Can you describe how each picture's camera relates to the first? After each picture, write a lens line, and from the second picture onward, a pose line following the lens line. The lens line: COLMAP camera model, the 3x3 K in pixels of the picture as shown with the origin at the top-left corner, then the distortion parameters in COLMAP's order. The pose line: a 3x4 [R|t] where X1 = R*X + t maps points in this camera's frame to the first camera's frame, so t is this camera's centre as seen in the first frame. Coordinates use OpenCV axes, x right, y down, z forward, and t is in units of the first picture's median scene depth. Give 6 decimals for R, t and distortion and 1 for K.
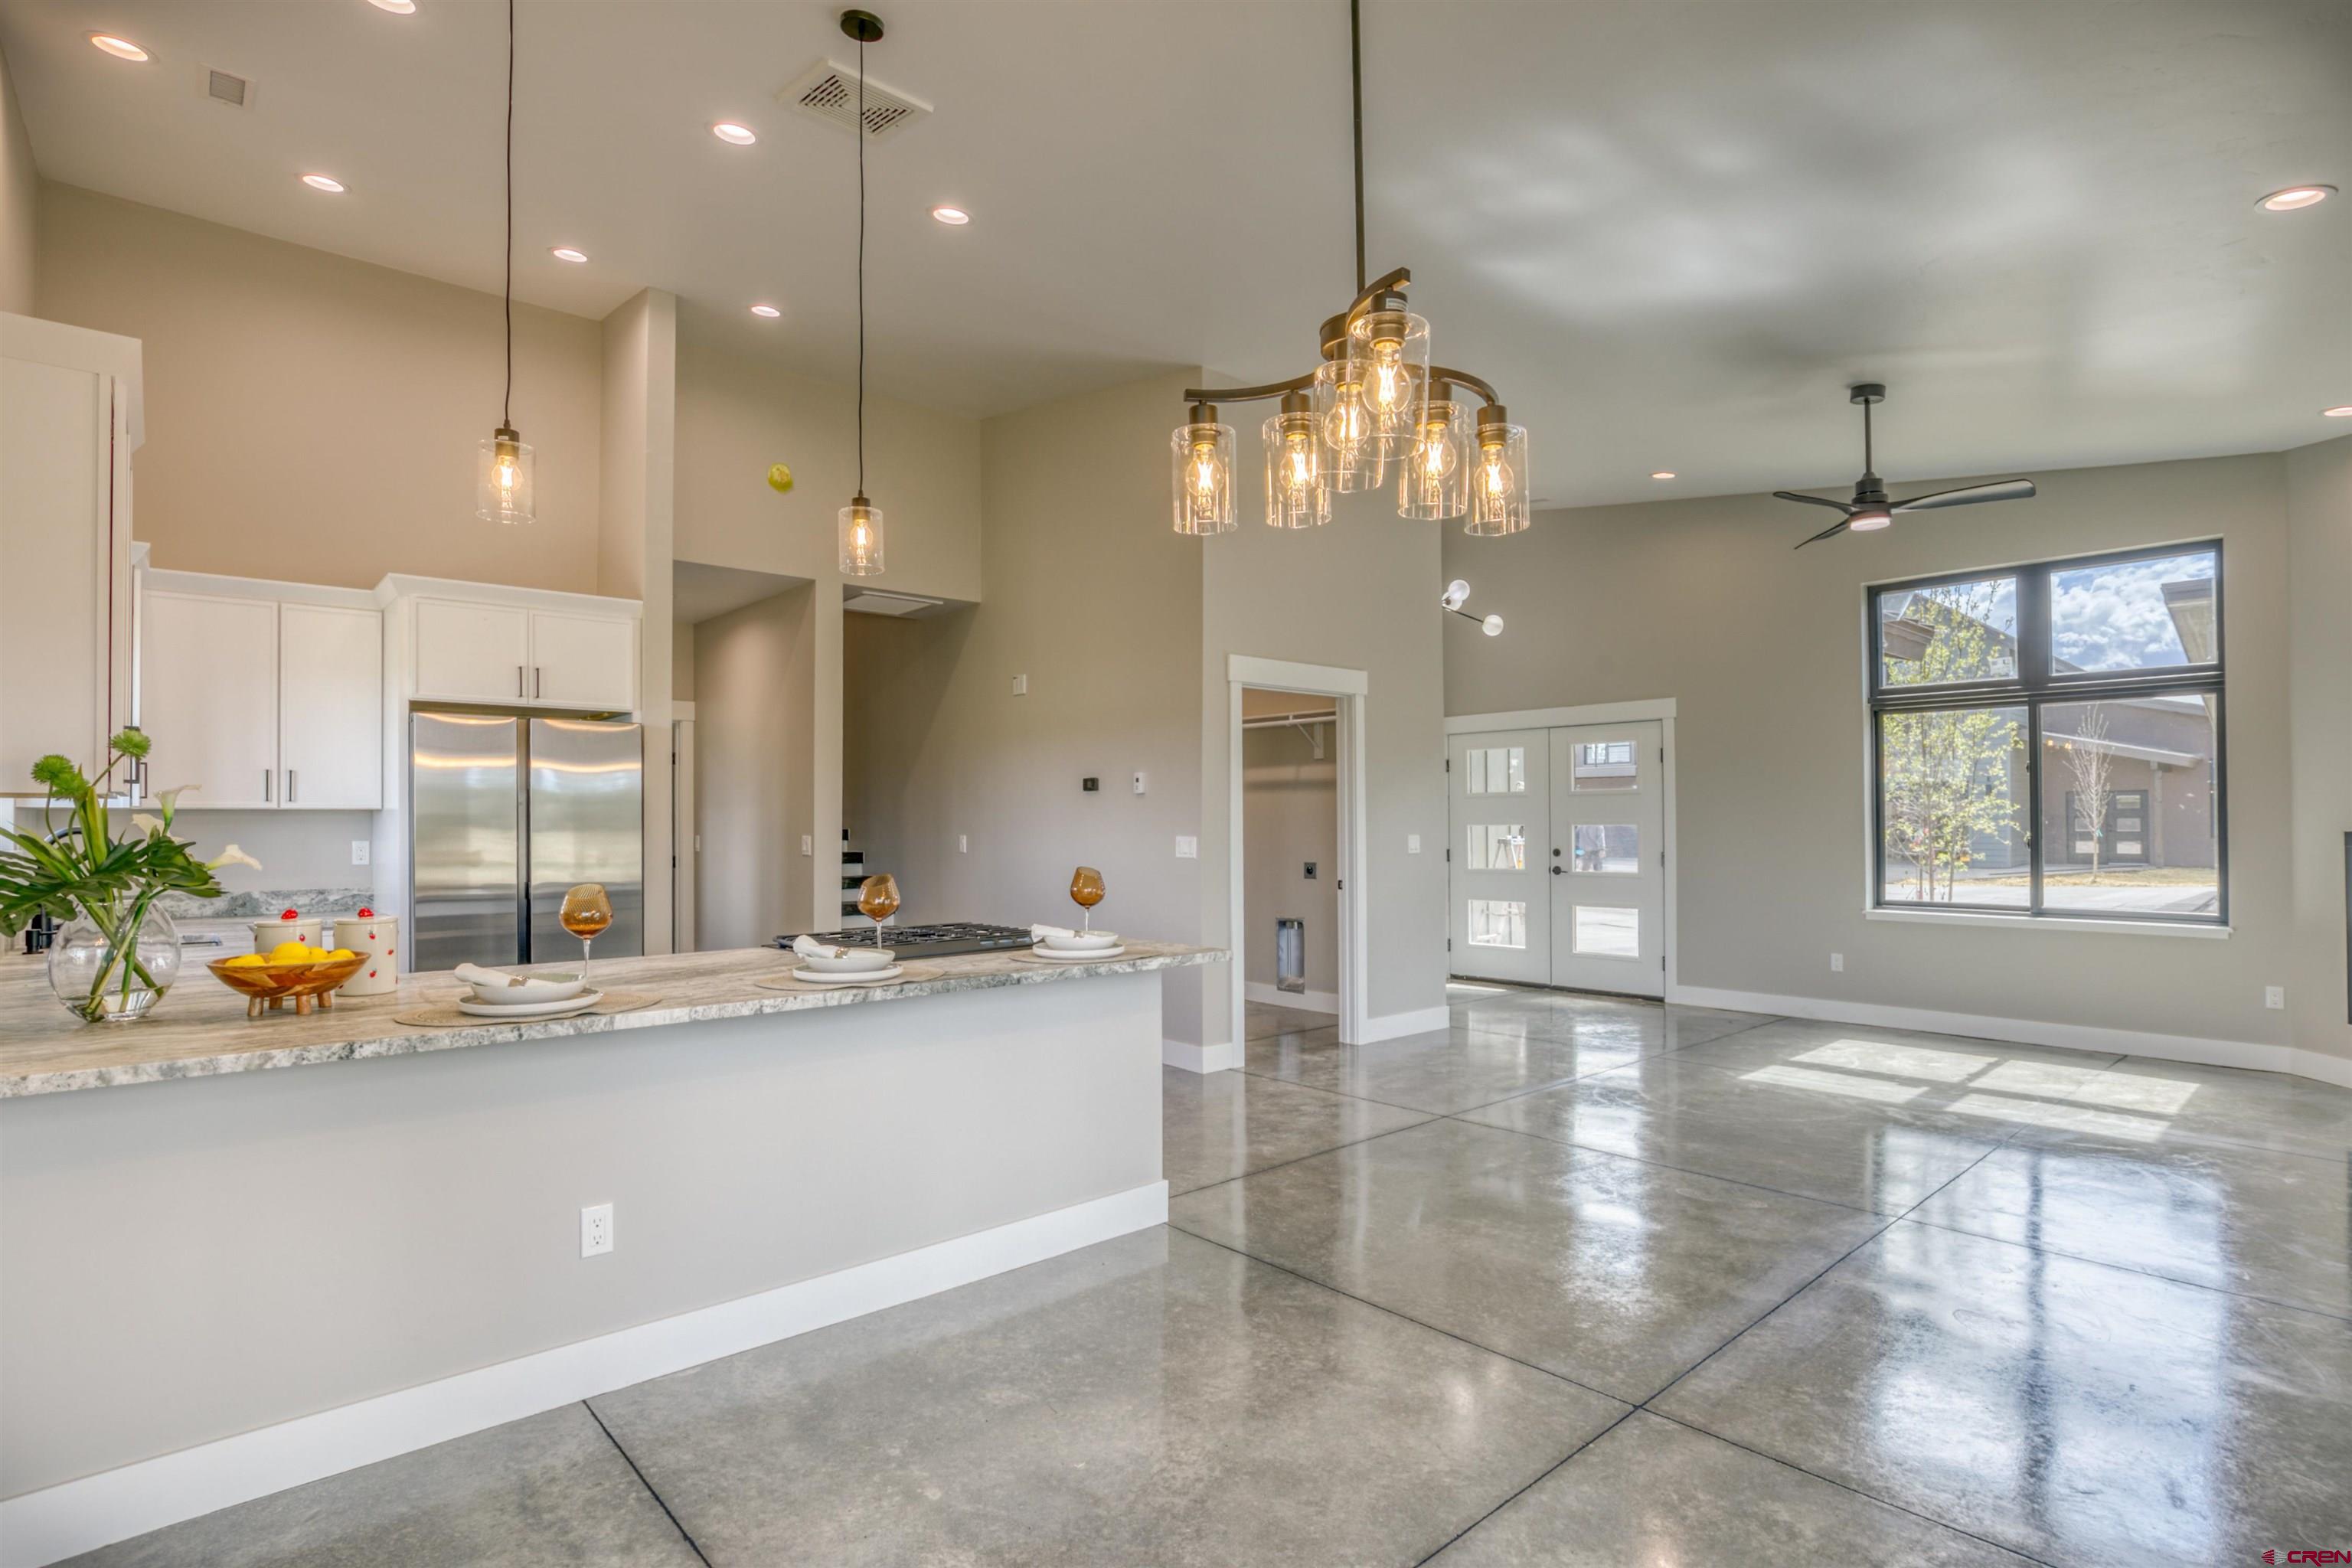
lens RADIAL K [[1187.5, 0, 1172.5], [0, 1187.5, 807.5], [0, 0, 1]] dist [-0.027004, 0.000358]
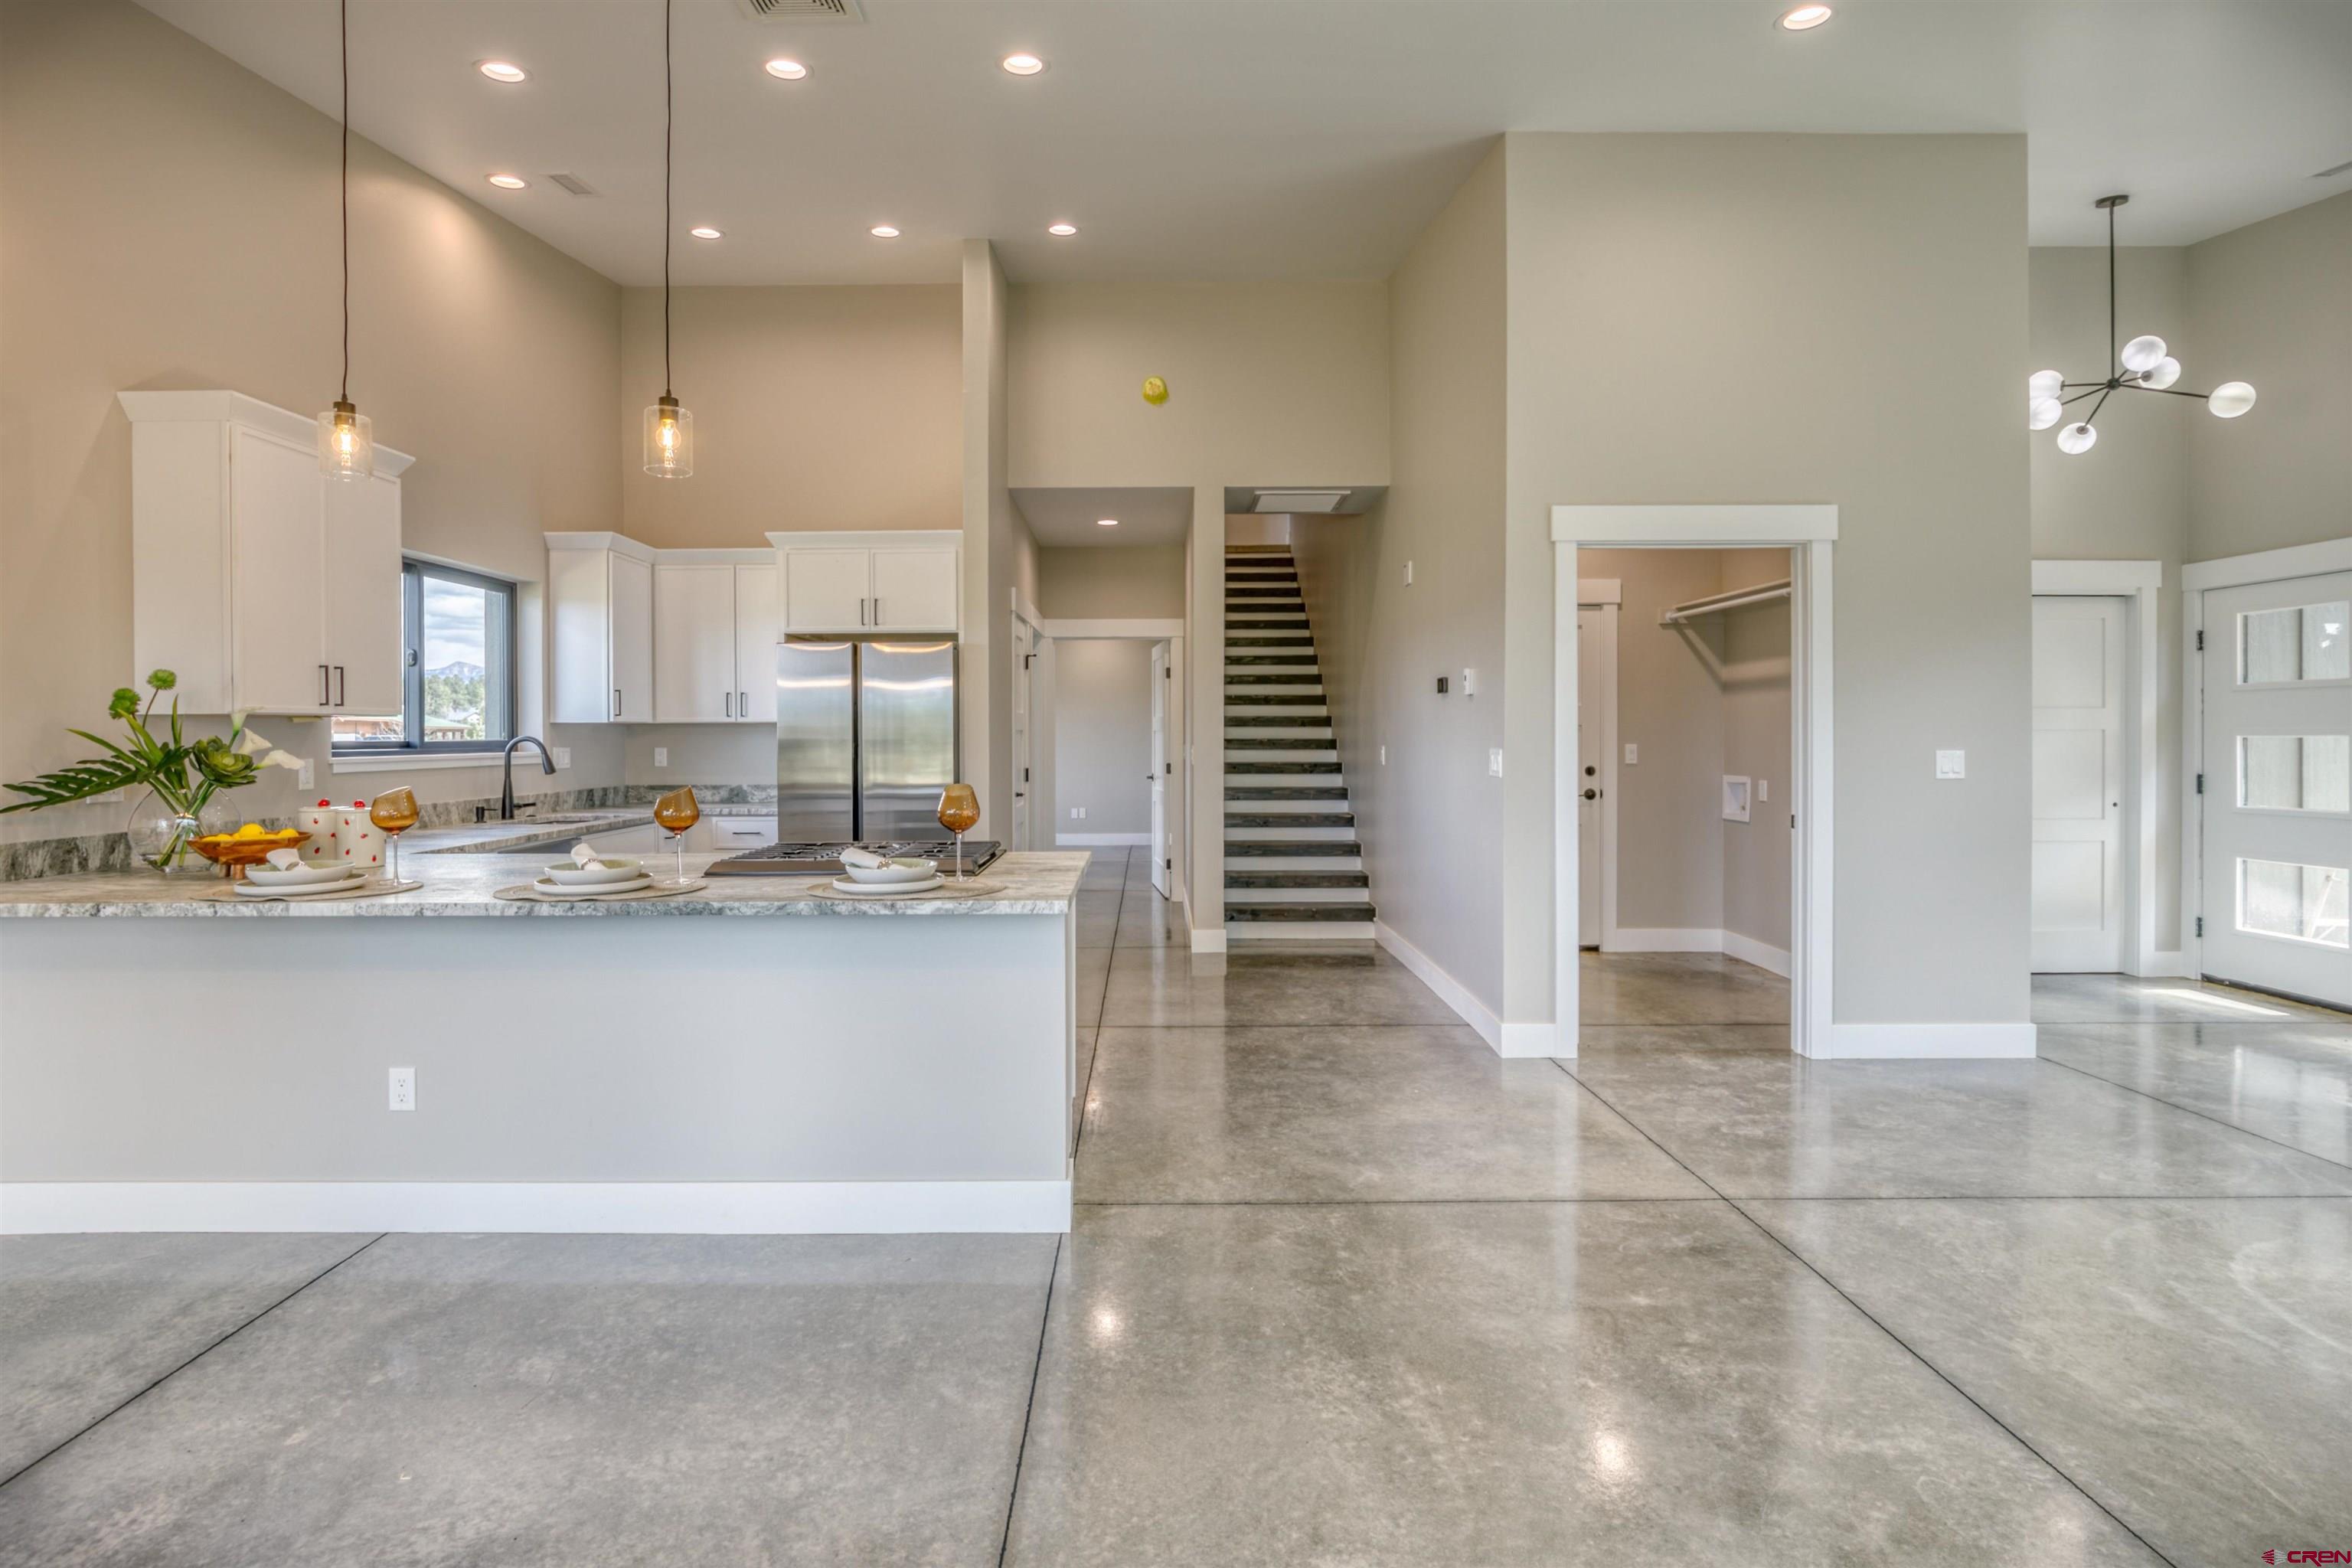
lens RADIAL K [[1125.4, 0, 1174.1], [0, 1125.4, 745.0], [0, 0, 1]] dist [-0.018231, 0.003640]
pose [[0.738227, 0.006404, -0.674522, 0.519882], [0.010176, 0.999735, 0.020629, 0.006240], [0.674476, -0.022093, 0.737966, 0.466254]]
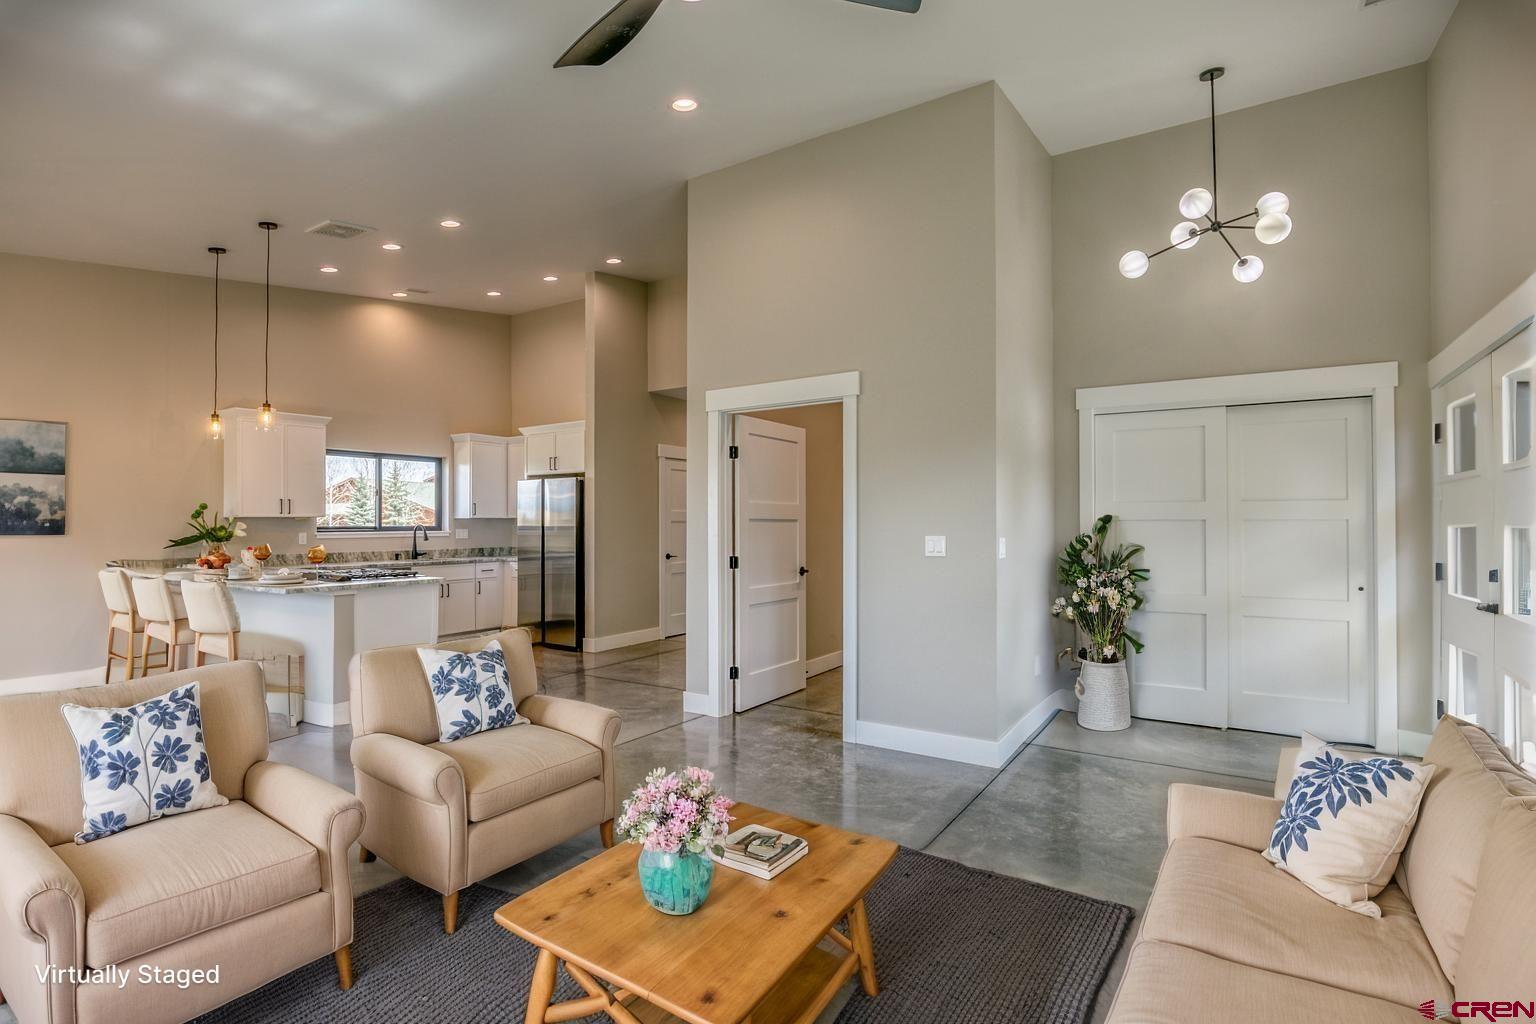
lens RADIAL K [[734.9, 0, 771.8], [0, 734.9, 511.1], [0, 0, 1]] dist [-0.018231, 0.003640]
pose [[0.258128, -0.014638, -0.966000, 1.220026], [0.015506, 0.999819, -0.011007, 0.015133], [0.965986, -0.012138, 0.258308, 1.275794]]
